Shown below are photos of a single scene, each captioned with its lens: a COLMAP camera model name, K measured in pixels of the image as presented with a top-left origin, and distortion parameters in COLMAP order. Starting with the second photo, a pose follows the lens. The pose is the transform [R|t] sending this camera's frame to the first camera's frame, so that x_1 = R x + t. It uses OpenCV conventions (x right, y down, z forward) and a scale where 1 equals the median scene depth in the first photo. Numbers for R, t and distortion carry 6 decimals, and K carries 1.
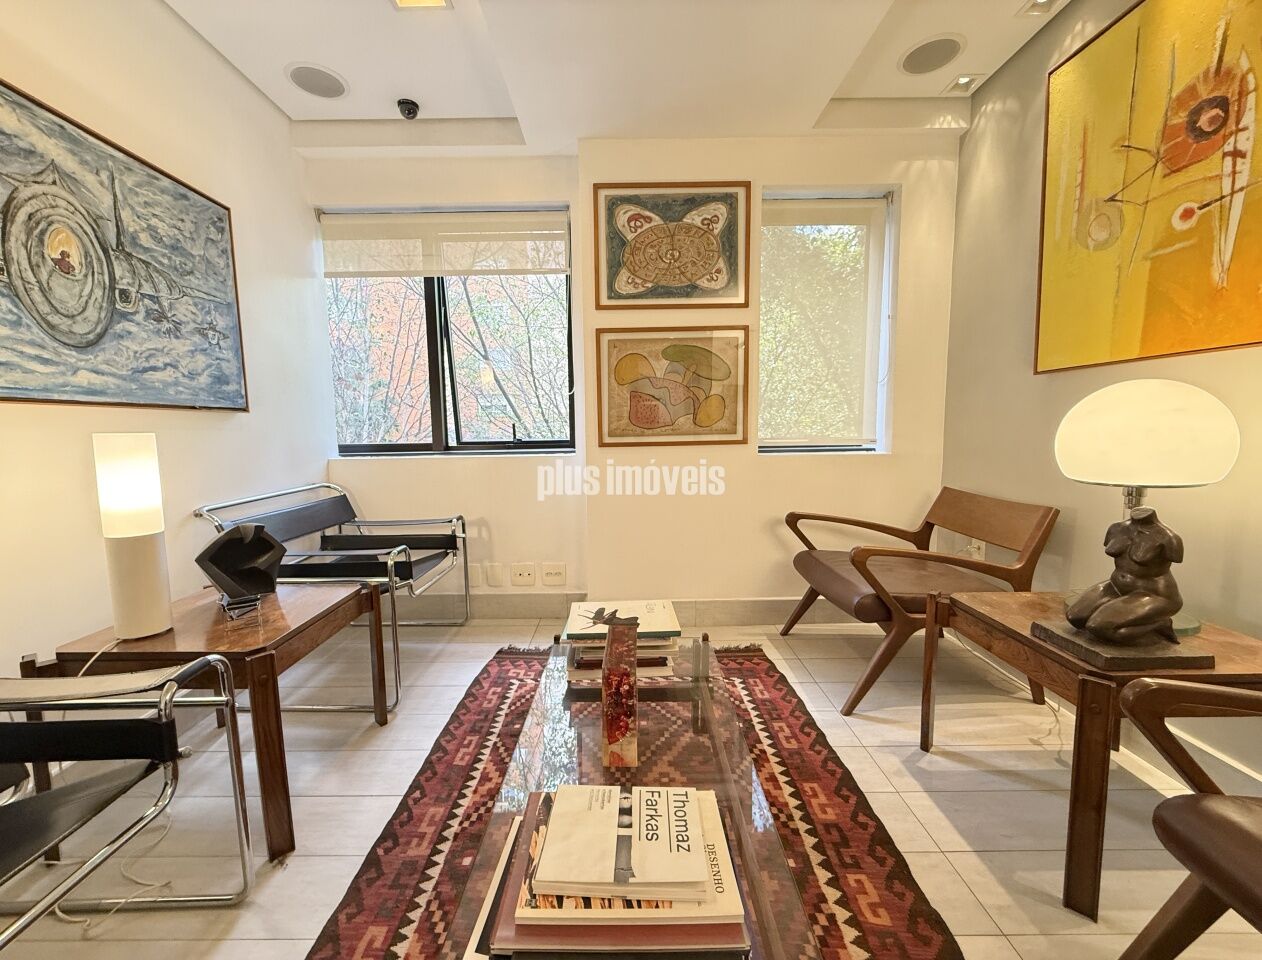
lens RADIAL K [[514.9, 0, 623.9], [0, 514.9, 480.0], [0, 0, 1]] dist [0.000979, 0.000414]
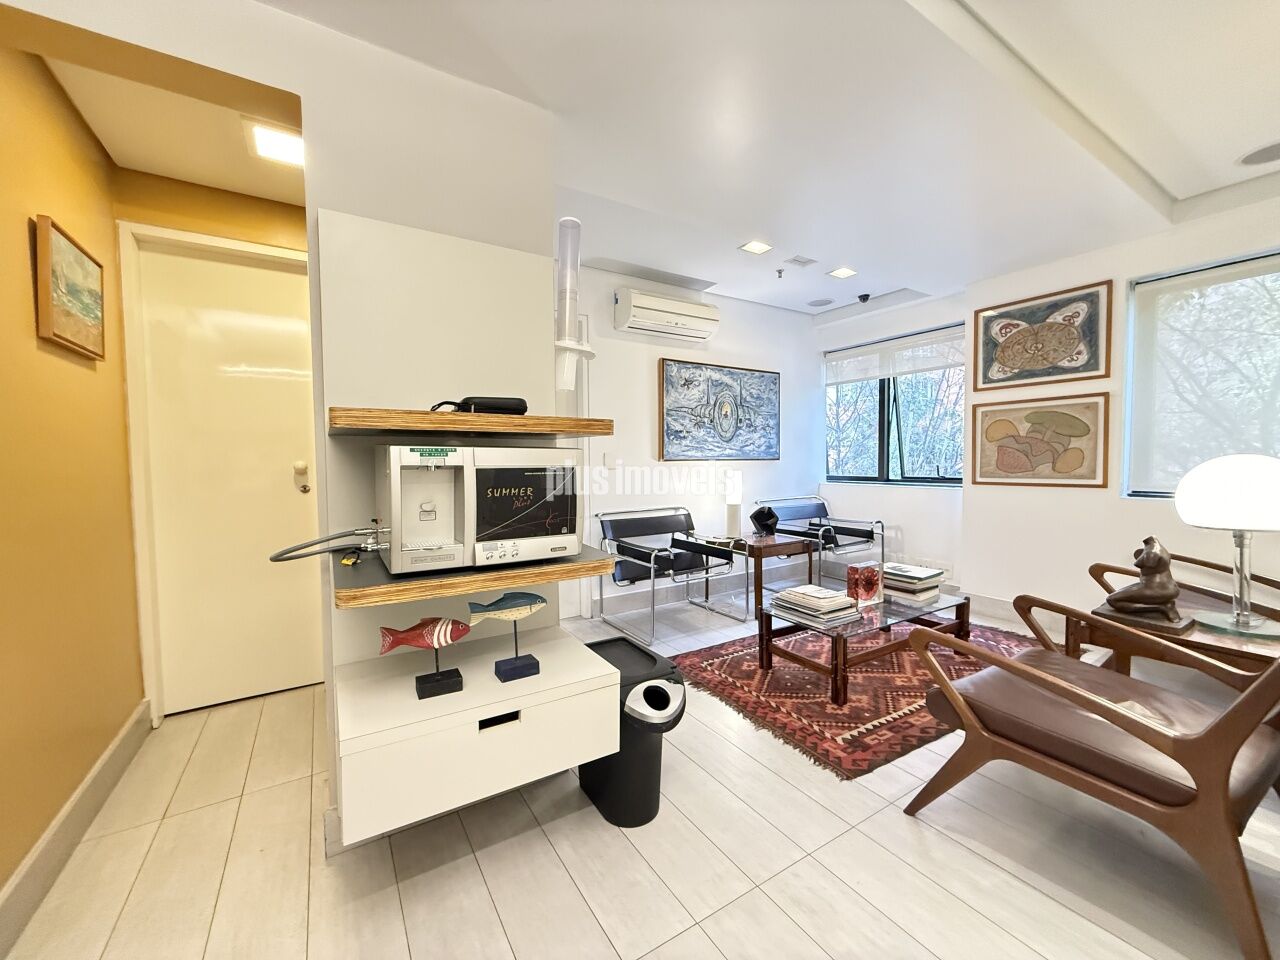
lens RADIAL K [[509.6, 0, 637.4], [0, 509.6, 480.8], [0, 0, 1]] dist [0.000875, -0.000256]
pose [[0.534382, 0.045866, -0.843998, 0.913495], [-0.088663, 0.996060, -0.002008, 0.018368], [0.840580, 0.075905, 0.536343, -0.784550]]
